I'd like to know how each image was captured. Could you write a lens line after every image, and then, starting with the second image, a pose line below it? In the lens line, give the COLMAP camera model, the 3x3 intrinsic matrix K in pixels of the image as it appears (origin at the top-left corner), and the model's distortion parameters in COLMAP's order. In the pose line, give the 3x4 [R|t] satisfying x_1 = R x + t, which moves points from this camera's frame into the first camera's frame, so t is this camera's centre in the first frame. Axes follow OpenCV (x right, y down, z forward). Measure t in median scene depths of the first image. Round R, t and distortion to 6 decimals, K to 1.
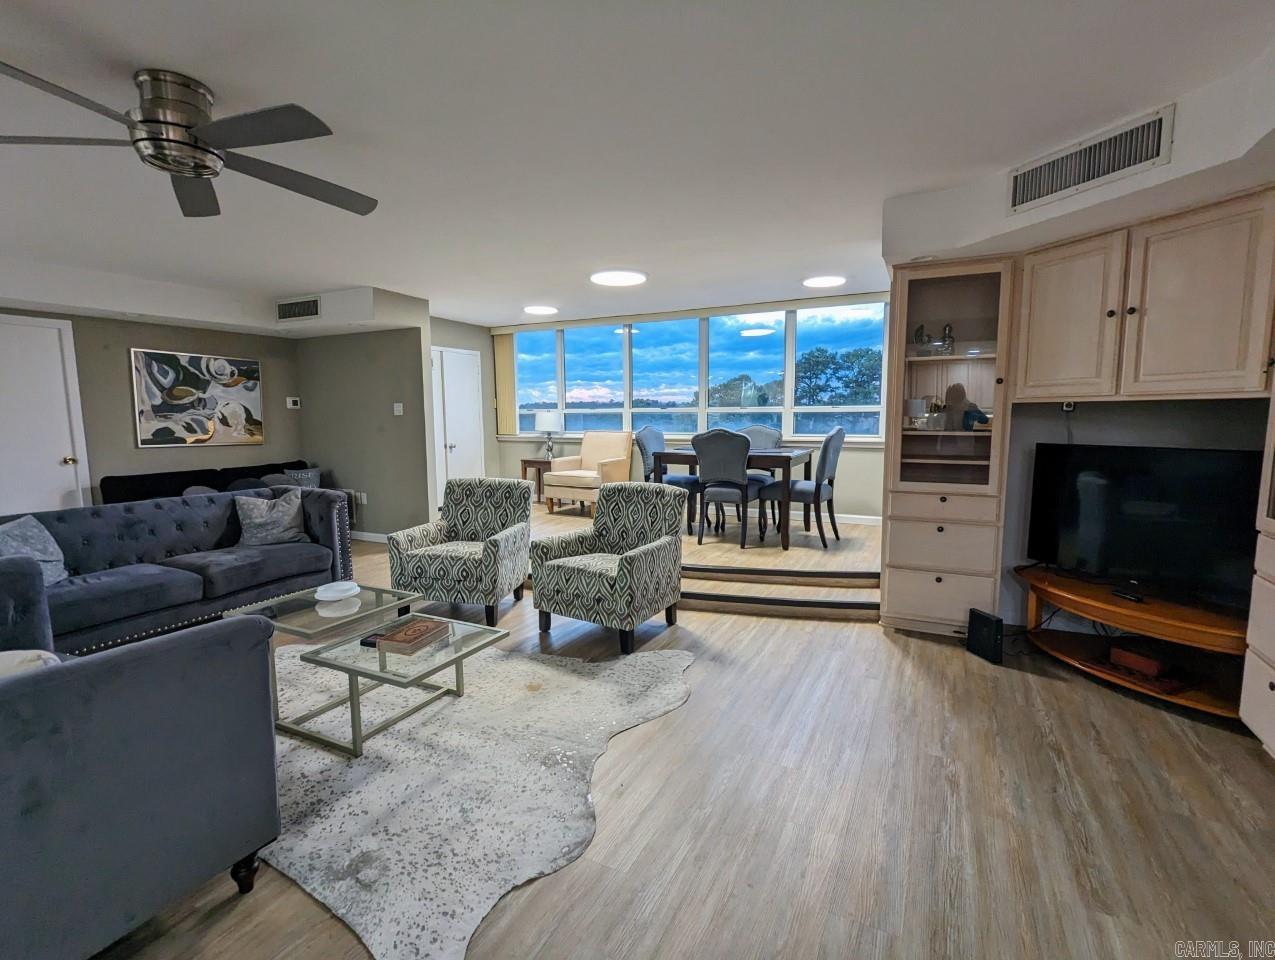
lens RADIAL K [[610.0, 0, 634.5], [0, 610.0, 483.4], [0, 0, 1]] dist [0.001420, 0.001398]
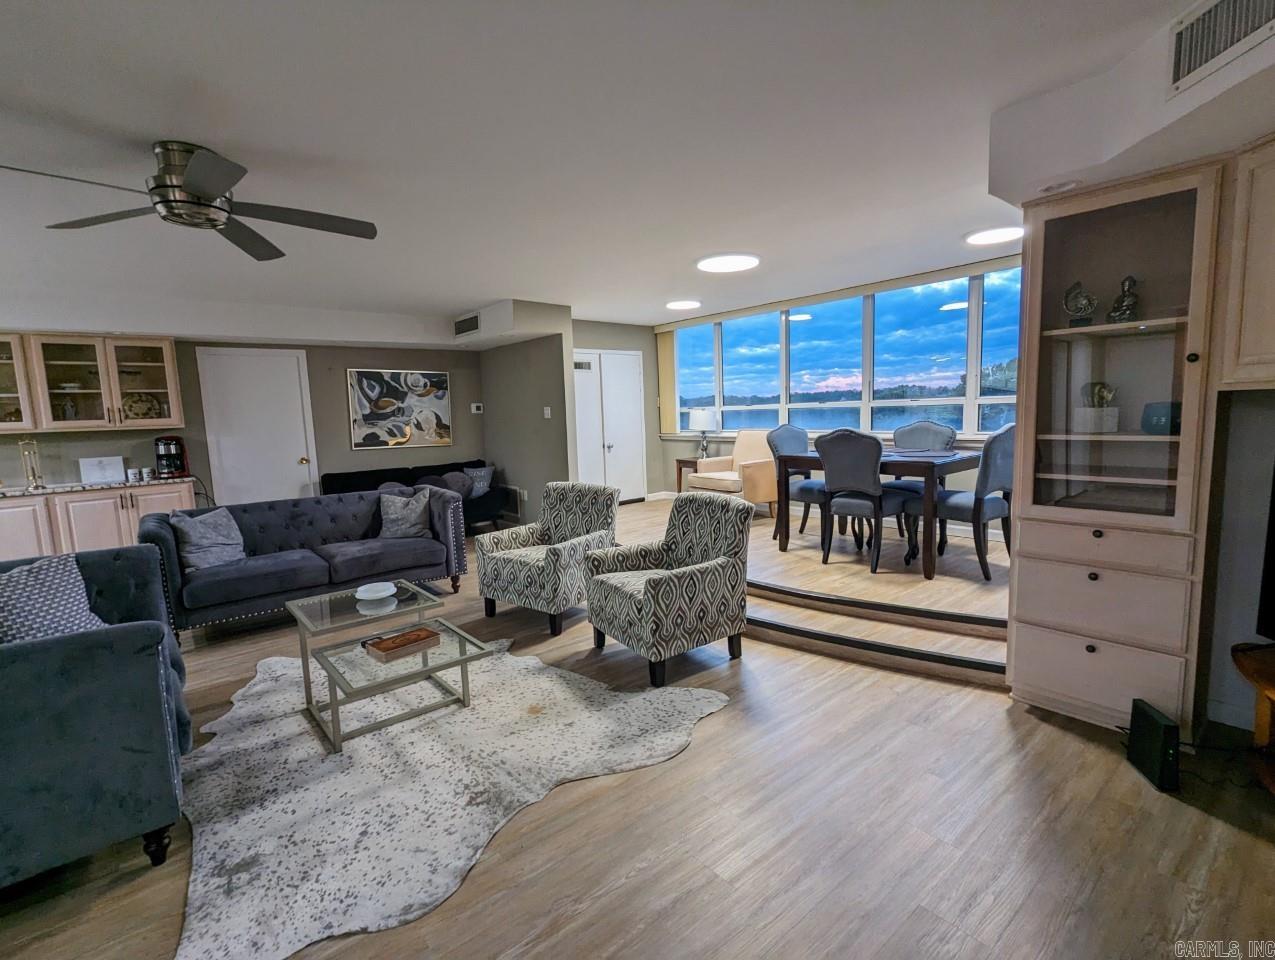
lens RADIAL K [[610.0, 0, 634.5], [0, 610.0, 483.4], [0, 0, 1]] dist [0.001420, 0.001398]
pose [[0.917331, 0.022373, -0.397497, 0.243127], [-0.016960, 0.999709, 0.017129, -0.027393], [0.397765, -0.008971, 0.917444, 0.129804]]
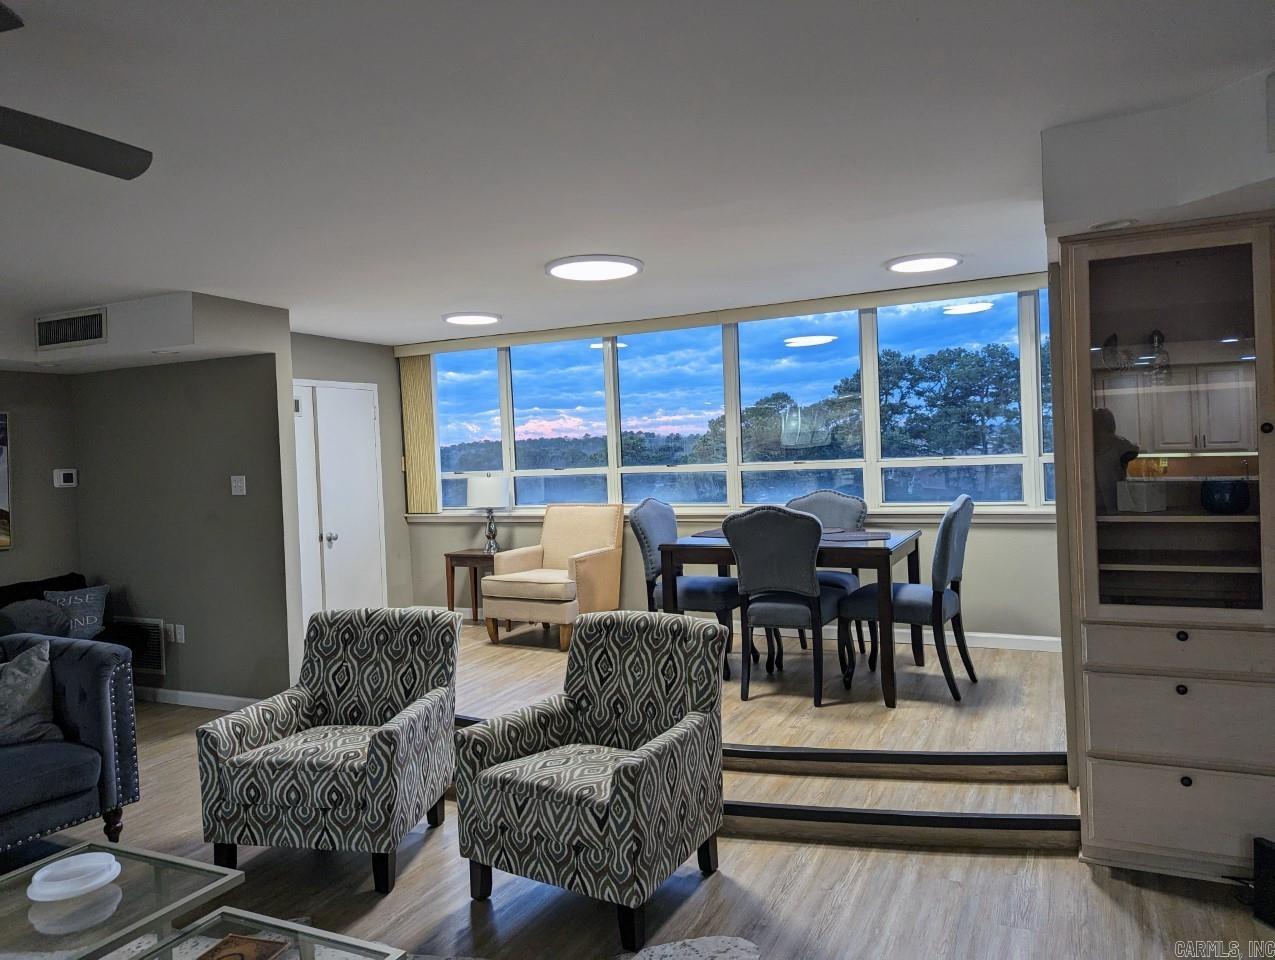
lens RADIAL K [[901.3, 0, 640.1], [0, 901.3, 466.2], [0, 0, 1]] dist [0.060929, -0.055136]
pose [[0.999225, -0.033194, 0.021172, -0.007118], [0.035112, 0.994587, -0.097794, -0.052770], [-0.017811, 0.098462, 0.994981, 0.122417]]
